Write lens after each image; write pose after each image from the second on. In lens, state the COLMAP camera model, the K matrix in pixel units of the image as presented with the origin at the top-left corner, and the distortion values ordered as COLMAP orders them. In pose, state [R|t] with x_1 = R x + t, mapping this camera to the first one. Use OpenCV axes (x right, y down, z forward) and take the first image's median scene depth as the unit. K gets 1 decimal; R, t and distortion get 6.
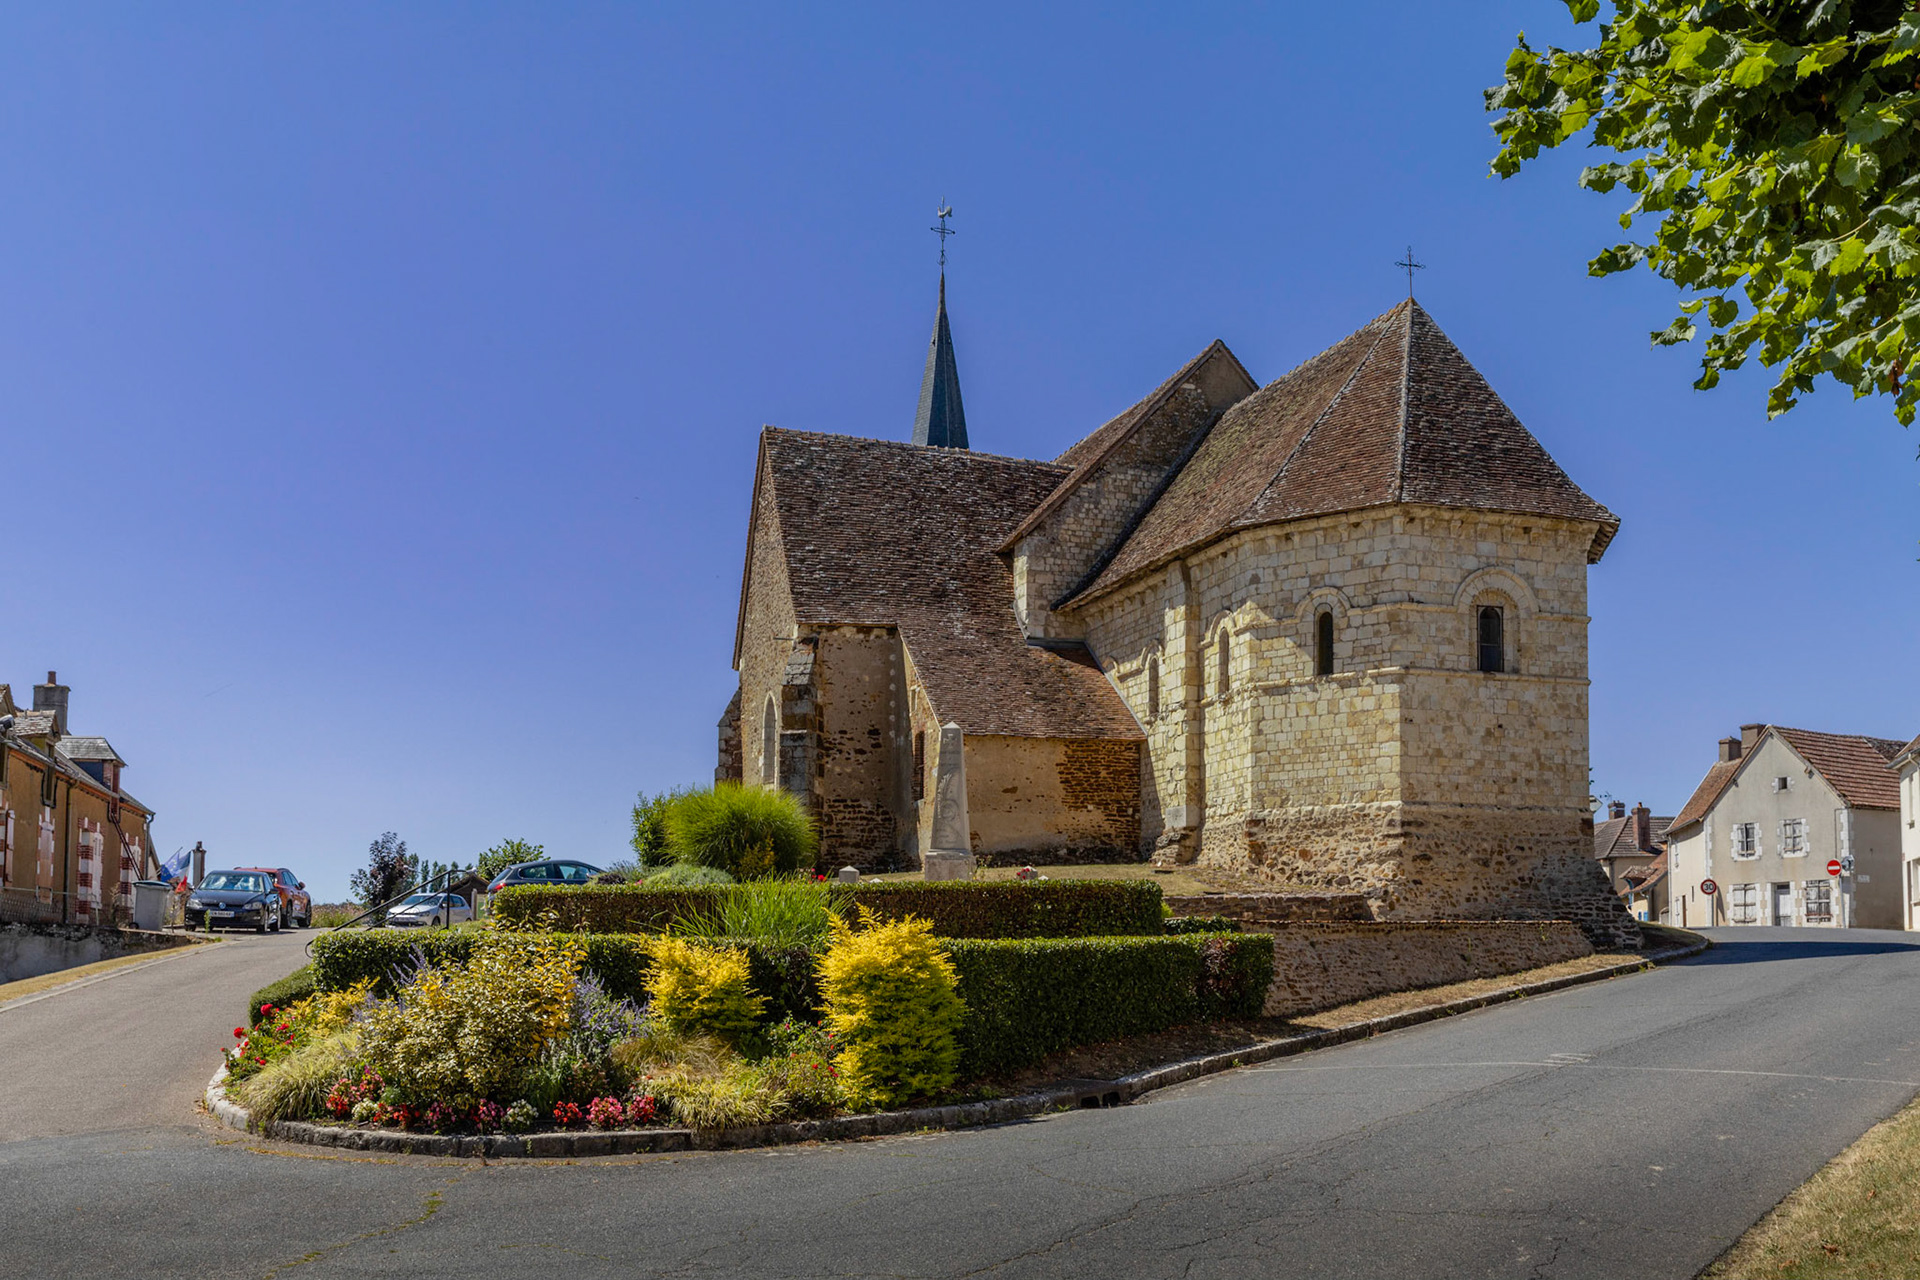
lens RADIAL K [[1958.4, 0, 876.8], [0, 1958.4, 634.2], [0, 0, 1]] dist [0.006191, 0.004349]
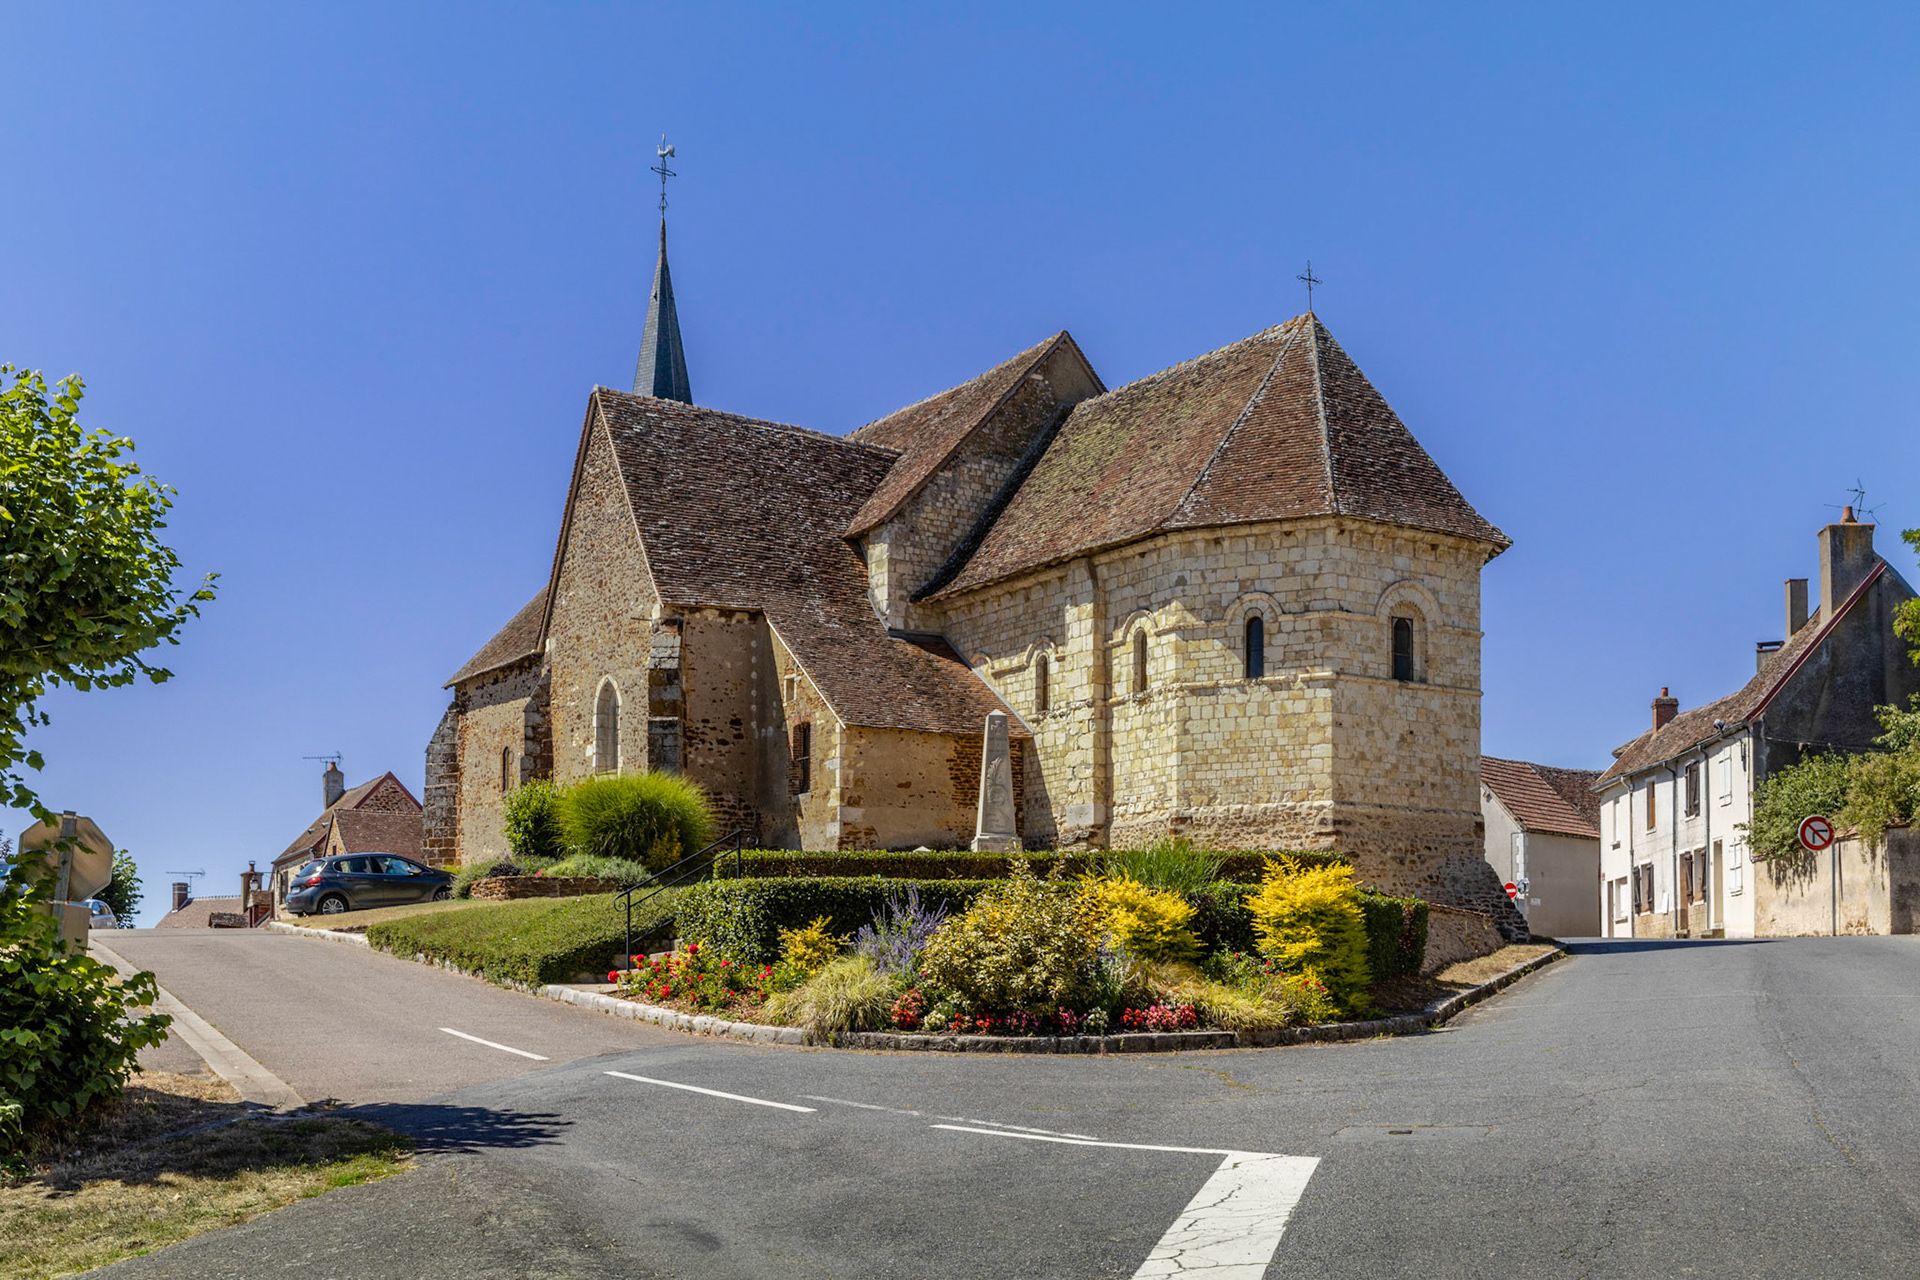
lens RADIAL K [[2285.7, 0, 963.4], [0, 2285.7, 673.7], [0, 0, 1]] dist [-0.000140, 0.021345]
pose [[0.960654, 0.037050, 0.275267, -0.232879], [-0.042304, 0.999018, 0.013172, 0.008747], [-0.274508, -0.024298, 0.961278, -0.103704]]
